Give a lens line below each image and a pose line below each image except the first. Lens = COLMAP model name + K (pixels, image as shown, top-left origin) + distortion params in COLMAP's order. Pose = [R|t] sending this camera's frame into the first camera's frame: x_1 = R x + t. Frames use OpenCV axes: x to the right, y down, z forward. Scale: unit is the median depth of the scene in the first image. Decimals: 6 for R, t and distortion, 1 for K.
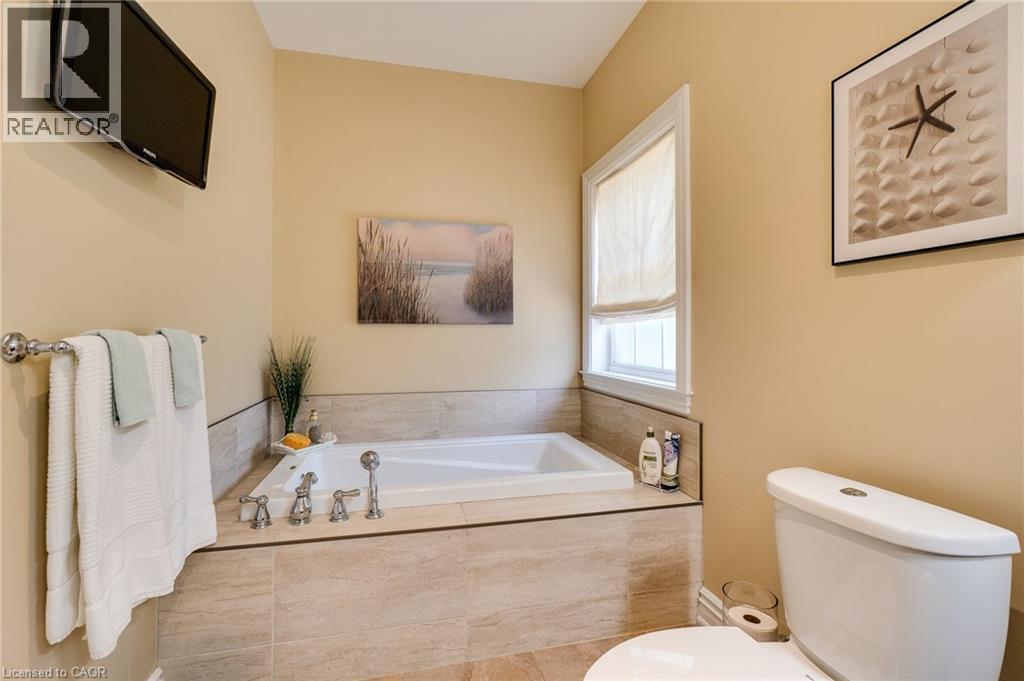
lens RADIAL K [[443.4, 0, 503.4], [0, 443.4, 332.6], [0, 0, 1]] dist [0.009502, -0.009741]
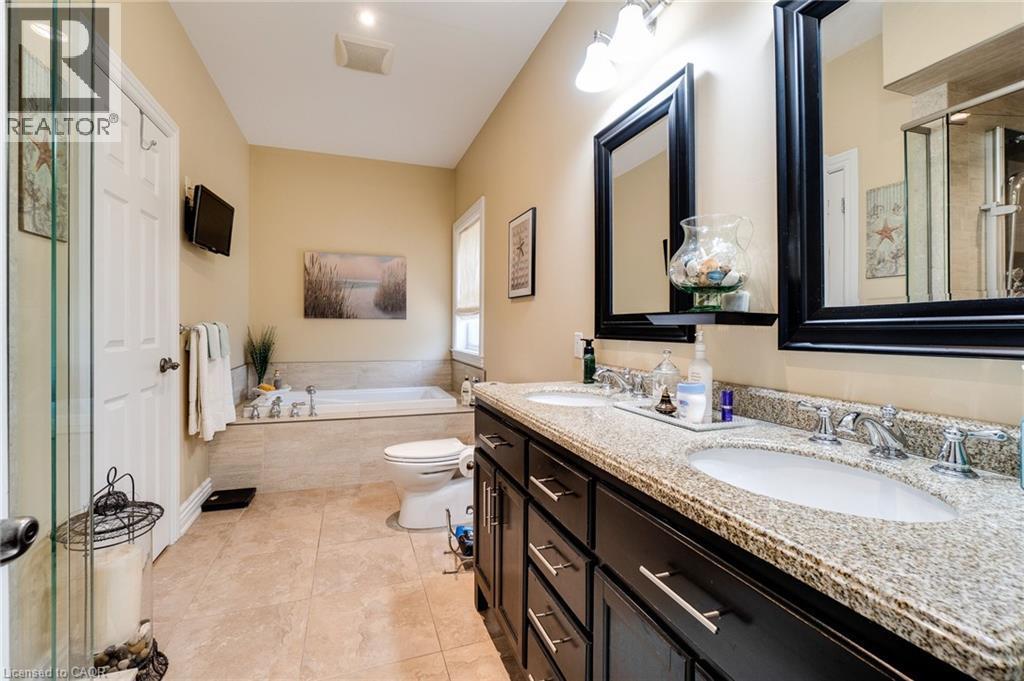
lens RADIAL K [[443.4, 0, 503.4], [0, 443.4, 332.6], [0, 0, 1]] dist [0.009502, -0.009741]
pose [[0.994388, 0.005981, 0.105630, 0.220861], [-0.008069, 0.999780, 0.019347, -0.005182], [-0.105491, -0.020091, 0.994217, -0.679998]]
